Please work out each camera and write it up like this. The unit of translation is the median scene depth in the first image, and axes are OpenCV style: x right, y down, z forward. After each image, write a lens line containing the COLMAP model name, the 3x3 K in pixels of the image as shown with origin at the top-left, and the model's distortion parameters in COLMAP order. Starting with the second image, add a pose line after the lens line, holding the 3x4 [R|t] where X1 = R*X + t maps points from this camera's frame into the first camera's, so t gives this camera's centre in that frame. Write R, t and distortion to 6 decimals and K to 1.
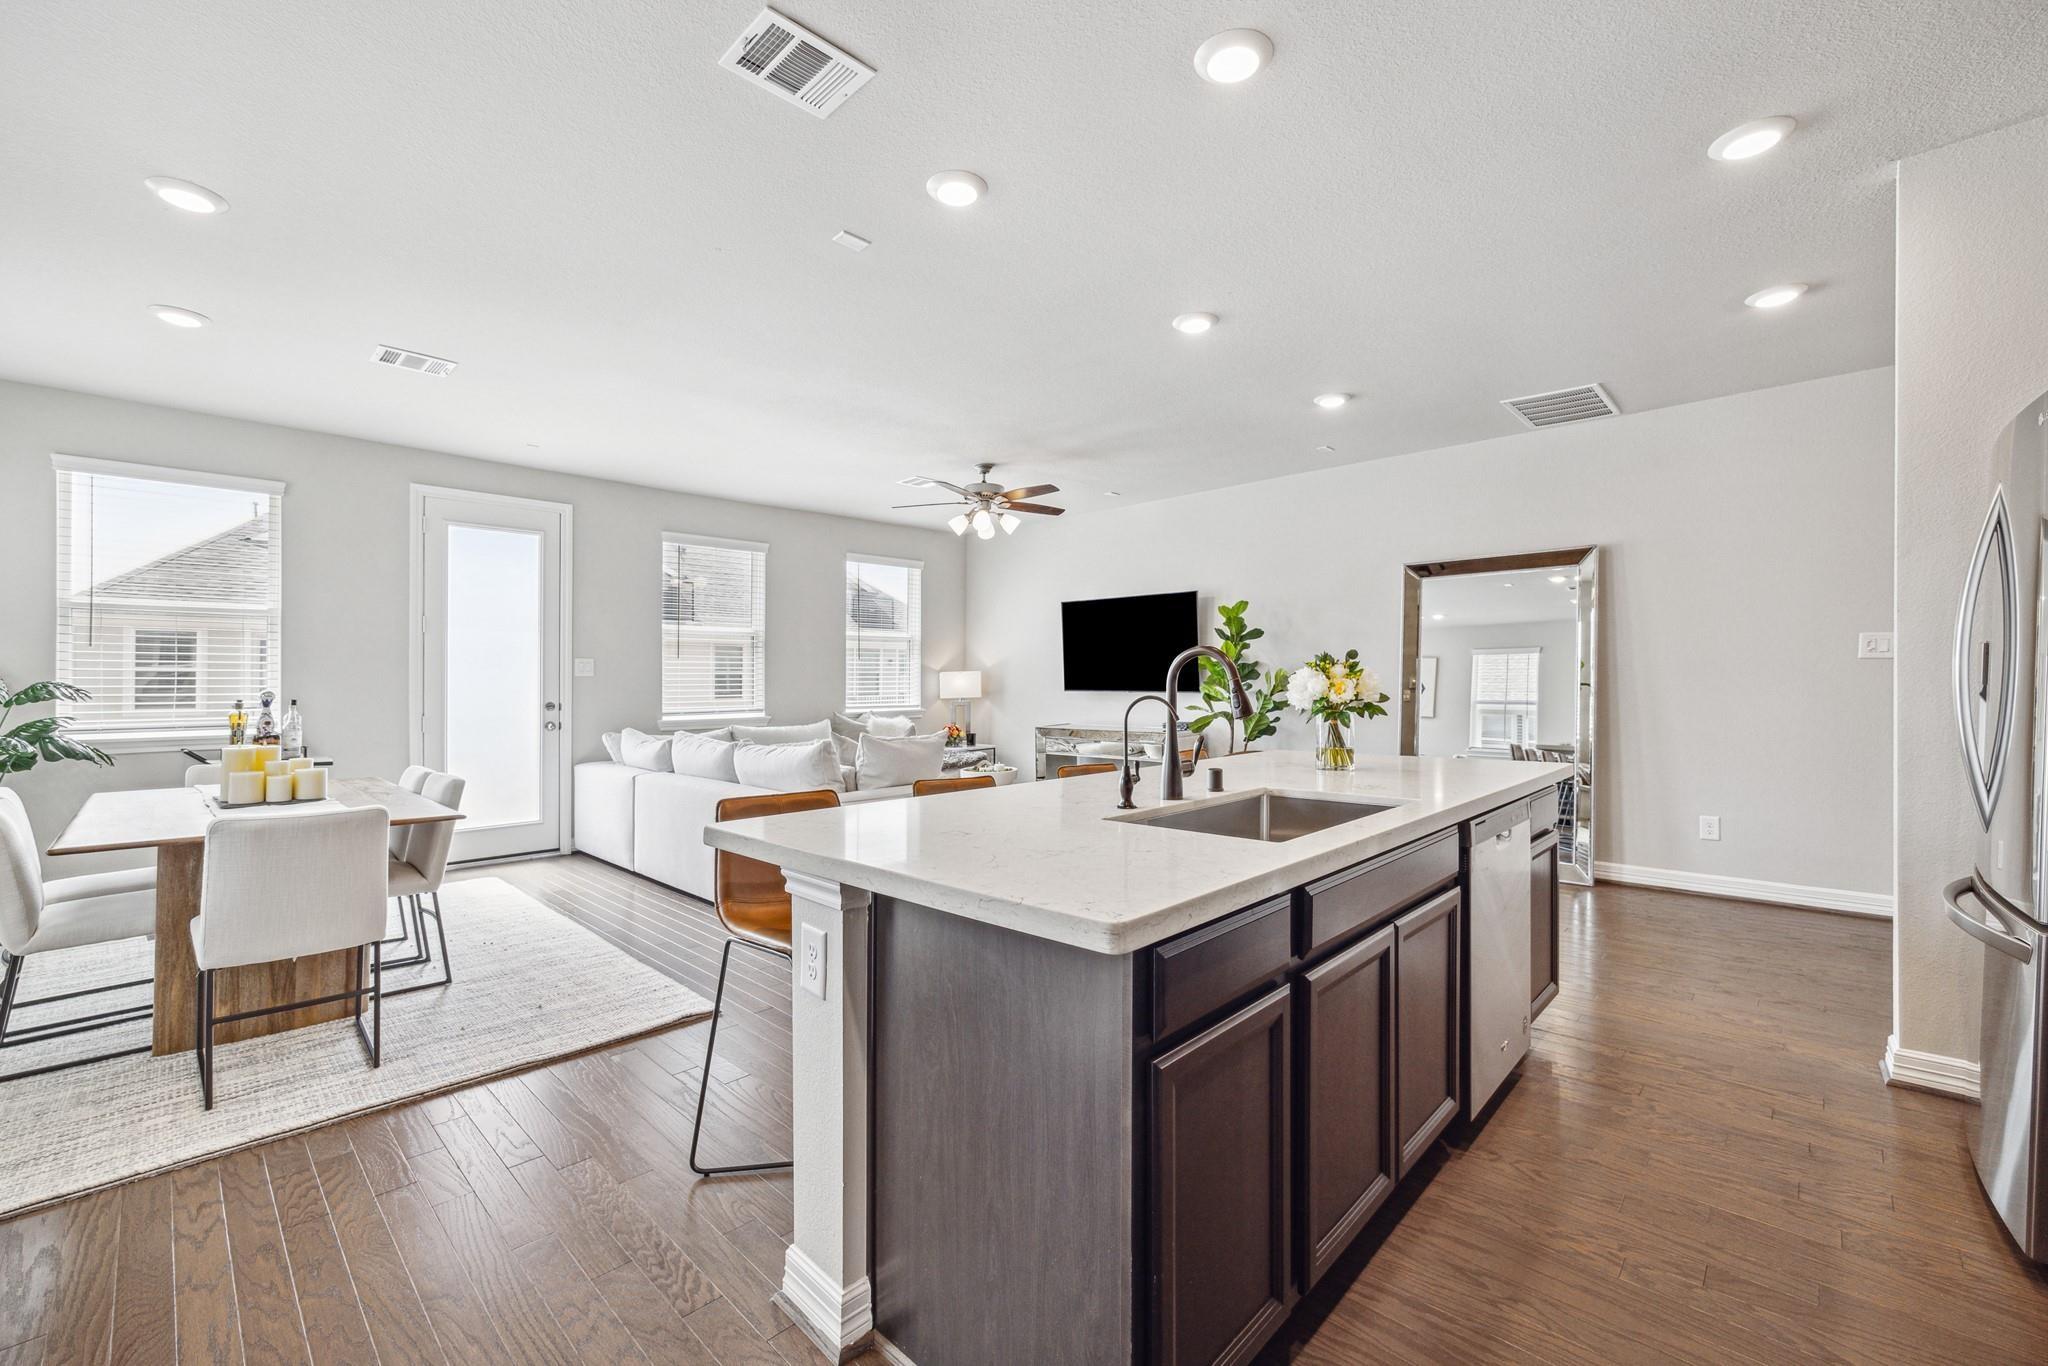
lens RADIAL K [[831.0, 0, 1031.9], [0, 831.0, 677.0], [0, 0, 1]] dist [-0.011229, 0.000068]
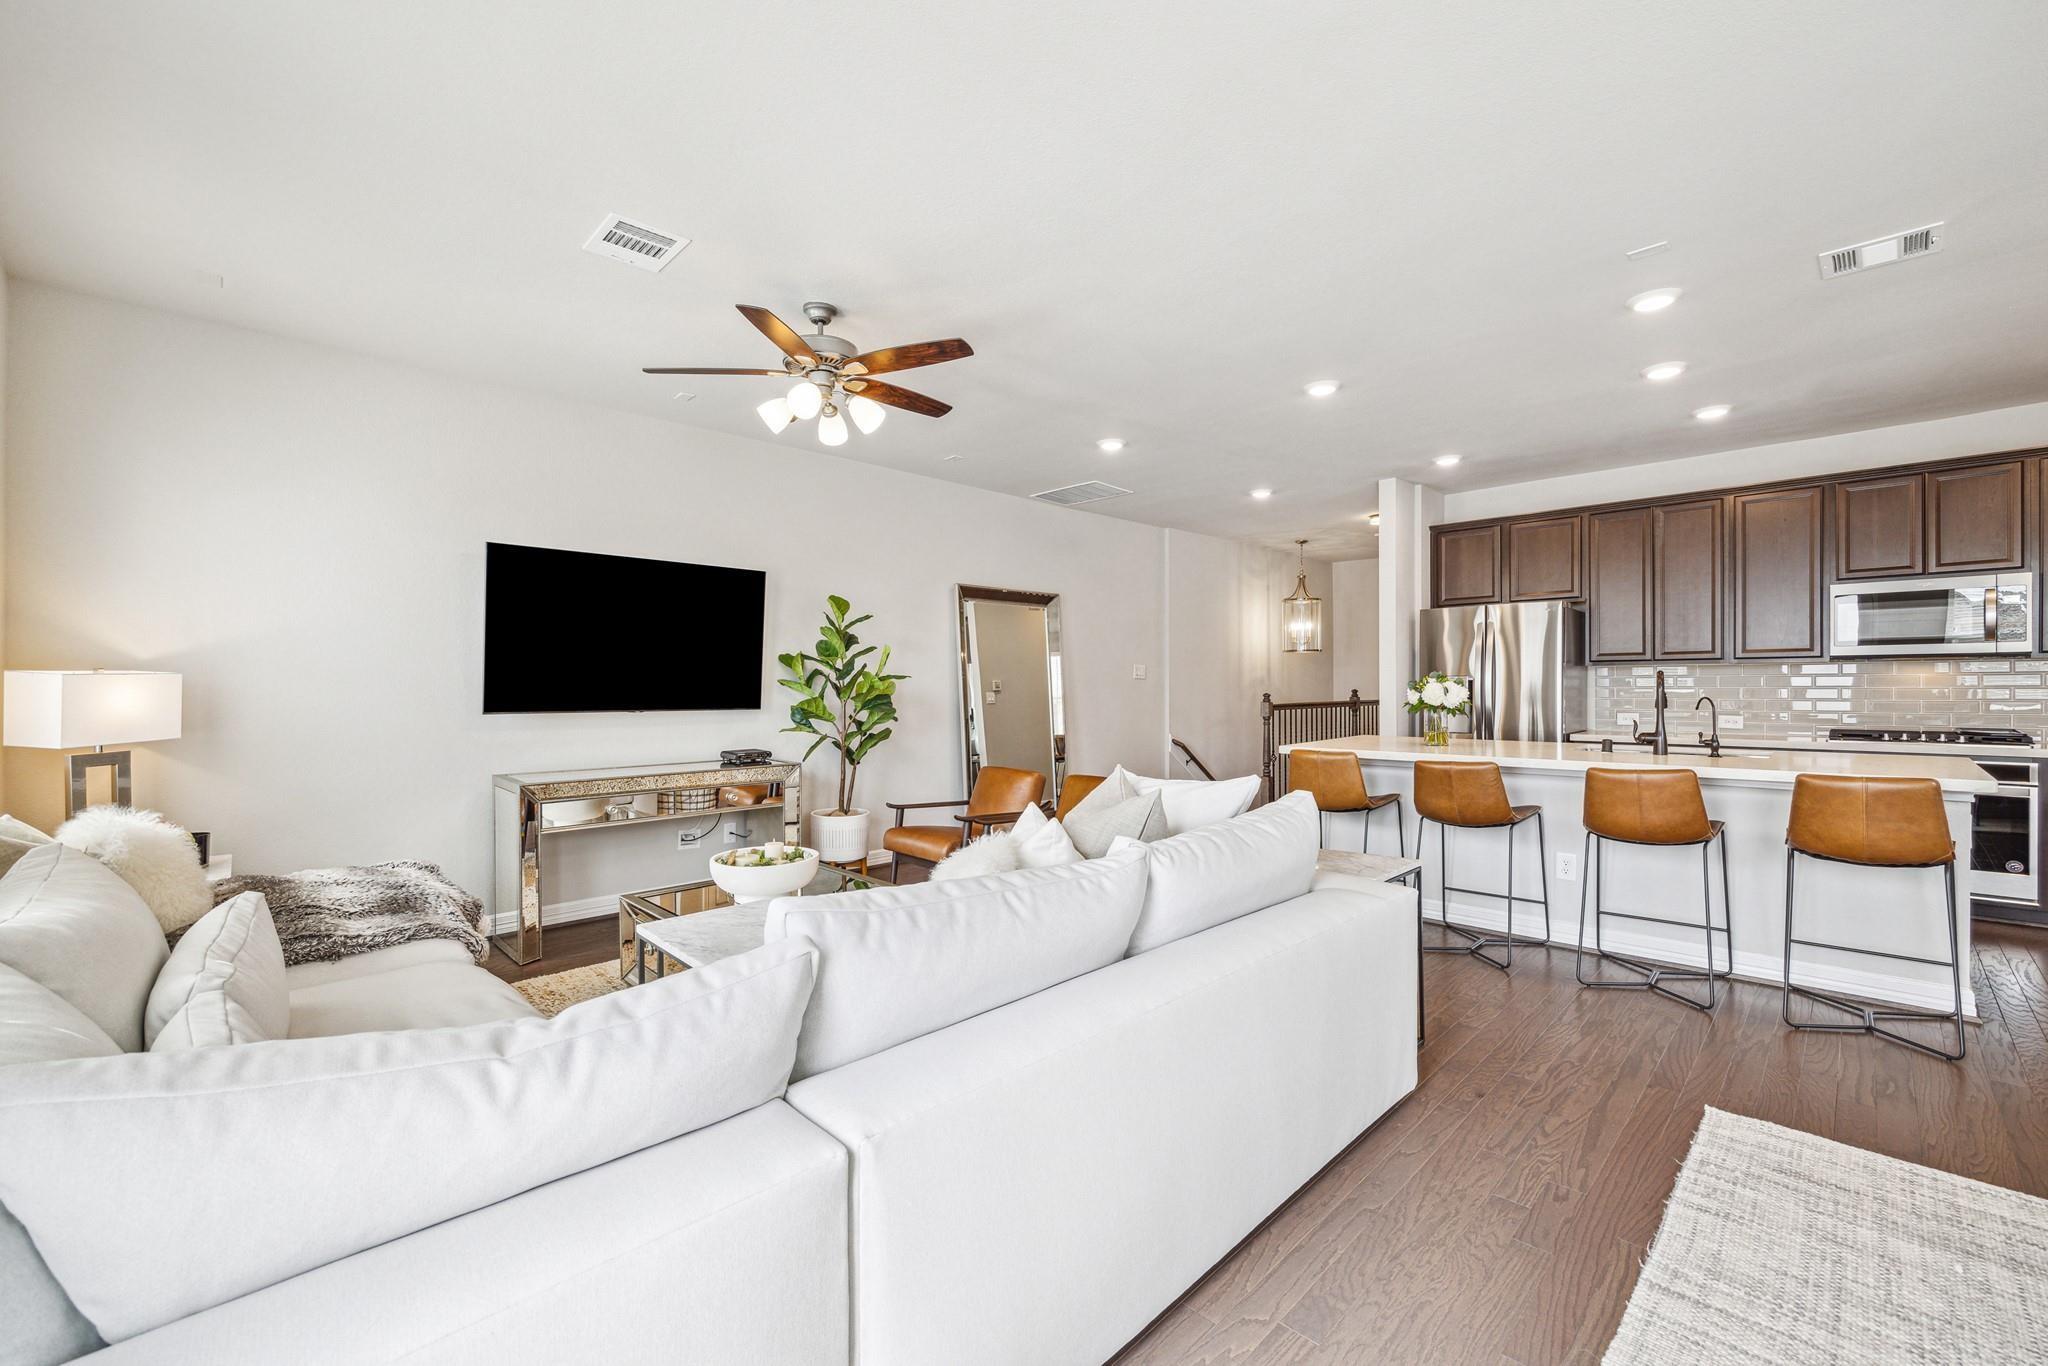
lens RADIAL K [[841.5, 0, 1018.0], [0, 841.5, 694.1], [0, 0, 1]] dist [-0.001376, 0.000130]
pose [[0.027264, -0.004050, 0.999620, -0.694670], [-0.000173, 0.999992, 0.004056, 0.003137], [-0.999628, -0.000283, 0.027263, 0.955953]]
